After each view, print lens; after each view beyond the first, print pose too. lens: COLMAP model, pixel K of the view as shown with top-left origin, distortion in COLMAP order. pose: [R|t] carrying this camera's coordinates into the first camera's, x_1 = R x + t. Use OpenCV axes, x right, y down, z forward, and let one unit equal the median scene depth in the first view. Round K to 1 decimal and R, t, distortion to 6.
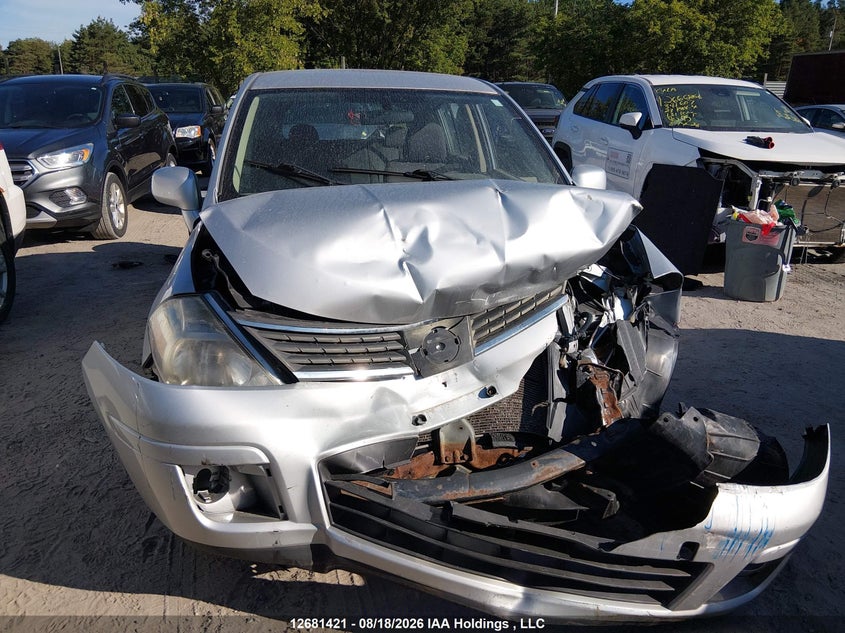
lens RADIAL K [[622.8, 0, 422.5], [0, 622.8, 316.5], [0, 0, 1]] dist [0.080494, -0.138795]
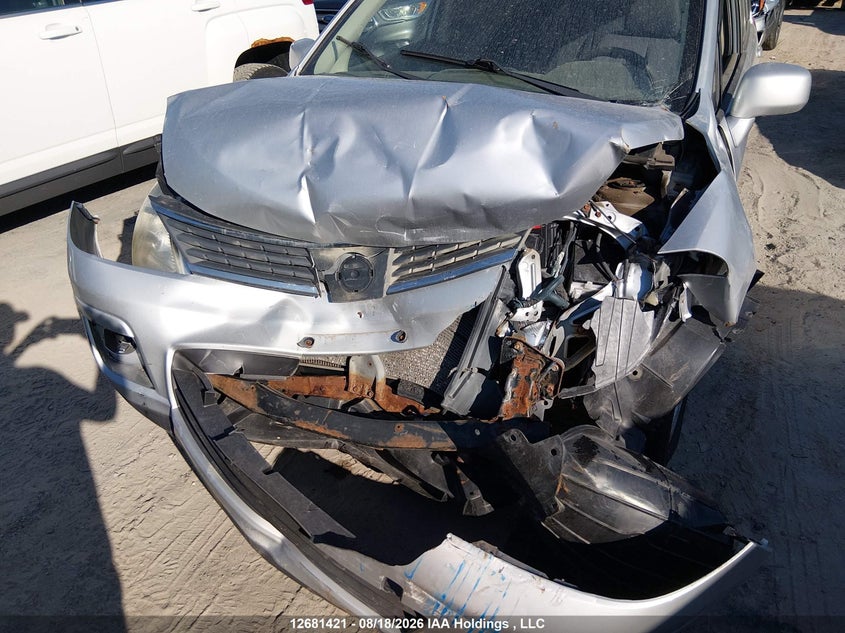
lens RADIAL K [[625.5, 0, 422.5], [0, 625.5, 316.5], [0, 0, 1]] dist [0.088248, 0.000368]
pose [[0.798280, 0.281264, -0.532579, 0.603176], [-0.163414, 0.952238, 0.257952, -0.144105], [0.579694, -0.118887, 0.806114, 0.294935]]
